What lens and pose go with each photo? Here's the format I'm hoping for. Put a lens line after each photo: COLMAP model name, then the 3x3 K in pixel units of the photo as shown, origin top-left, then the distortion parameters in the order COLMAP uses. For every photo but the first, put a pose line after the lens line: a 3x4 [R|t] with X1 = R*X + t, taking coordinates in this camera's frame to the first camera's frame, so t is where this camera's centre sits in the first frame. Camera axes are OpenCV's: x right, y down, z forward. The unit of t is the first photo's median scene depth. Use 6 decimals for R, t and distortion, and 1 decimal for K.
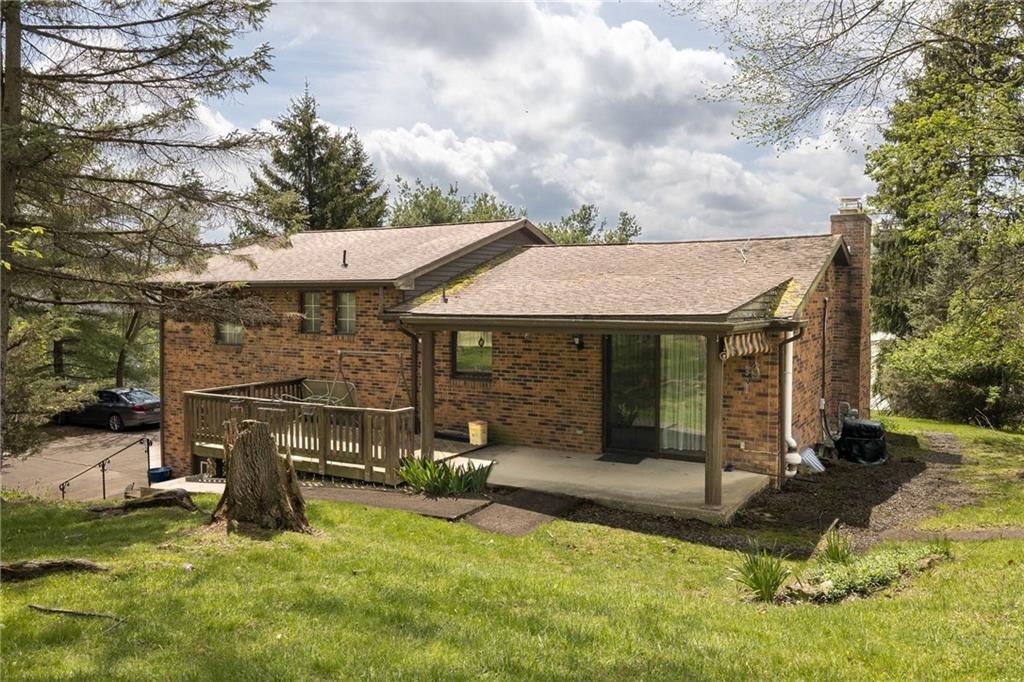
lens RADIAL K [[768.3, 0, 512.0], [0, 768.3, 340.2], [0, 0, 1]] dist [-0.000817, 0.000014]
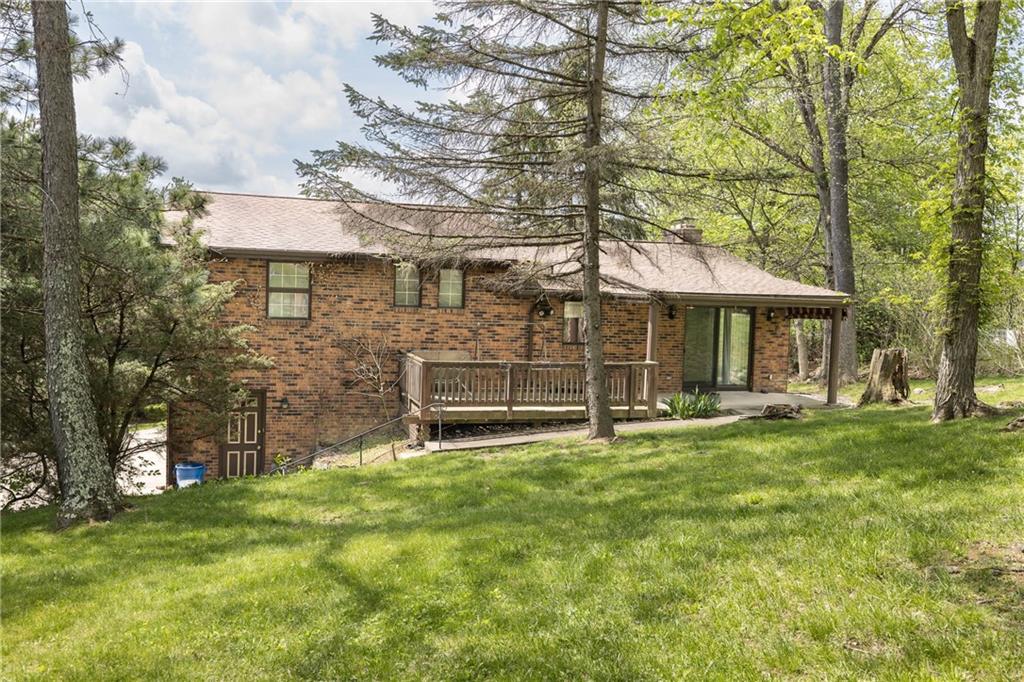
lens RADIAL K [[915.9, 0, 512.0], [0, 915.9, 339.6], [0, 0, 1]] dist [0.004124, 0.000235]
pose [[0.683154, -0.017841, 0.730056, -1.148831], [0.007034, 0.999816, 0.017852, 0.015511], [-0.730240, -0.007060, 0.683154, 0.062408]]
